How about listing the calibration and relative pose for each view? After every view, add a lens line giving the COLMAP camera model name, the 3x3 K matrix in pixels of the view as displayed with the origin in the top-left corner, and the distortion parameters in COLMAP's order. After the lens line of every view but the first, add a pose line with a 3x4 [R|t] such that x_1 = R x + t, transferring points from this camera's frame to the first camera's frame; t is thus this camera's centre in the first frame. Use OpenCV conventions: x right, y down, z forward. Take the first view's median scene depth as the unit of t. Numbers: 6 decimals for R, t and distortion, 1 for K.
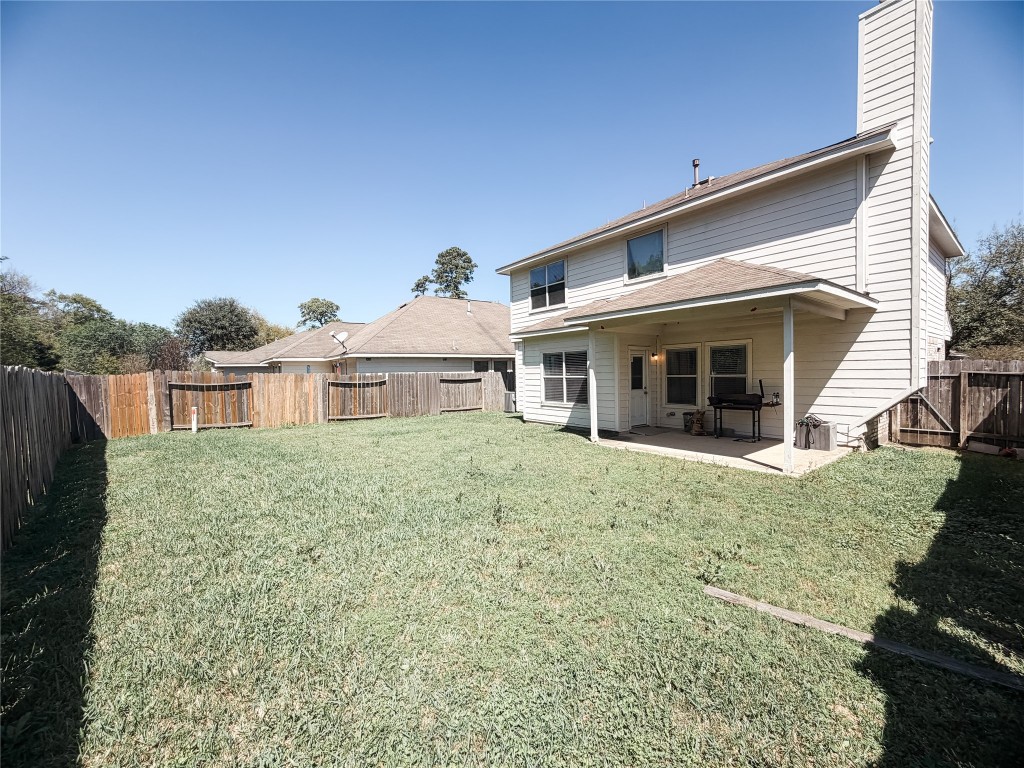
lens RADIAL K [[412.7, 0, 512.5], [0, 412.7, 386.4], [0, 0, 1]] dist [0.000091, -0.000100]
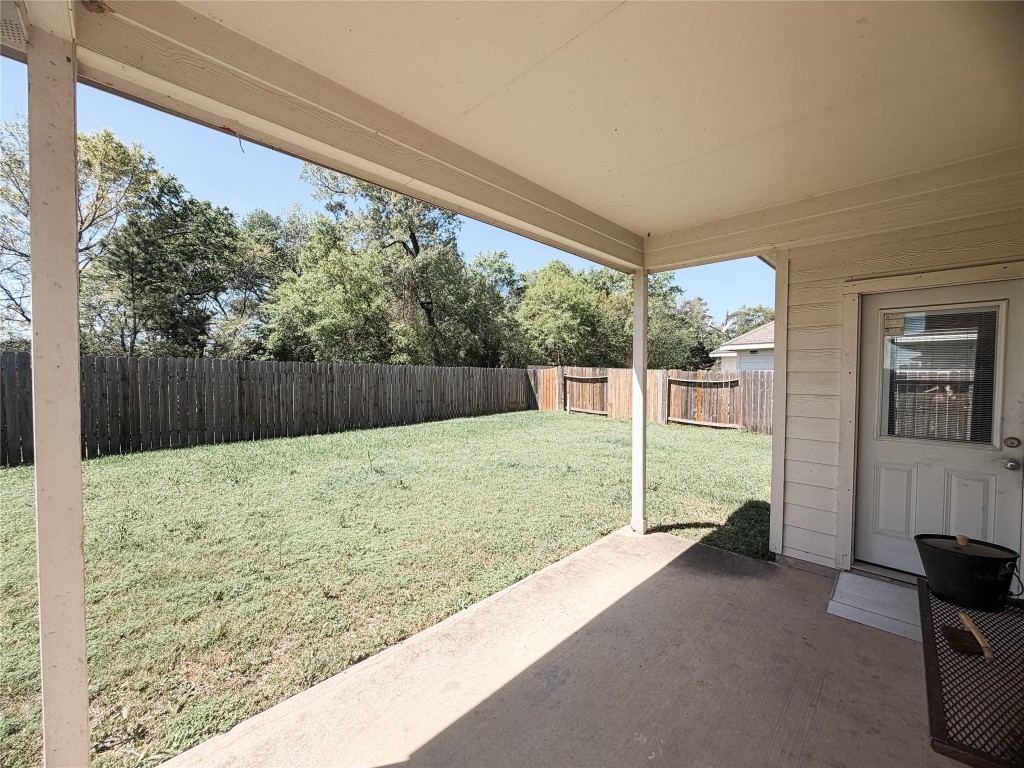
lens RADIAL K [[412.7, 0, 512.4], [0, 412.7, 385.5], [0, 0, 1]] dist [0.000091, -0.000100]
pose [[0.092023, 0.045691, -0.994708, 0.468155], [-0.039912, 0.998313, 0.042164, -0.023569], [0.994957, 0.035821, 0.093692, 0.636701]]
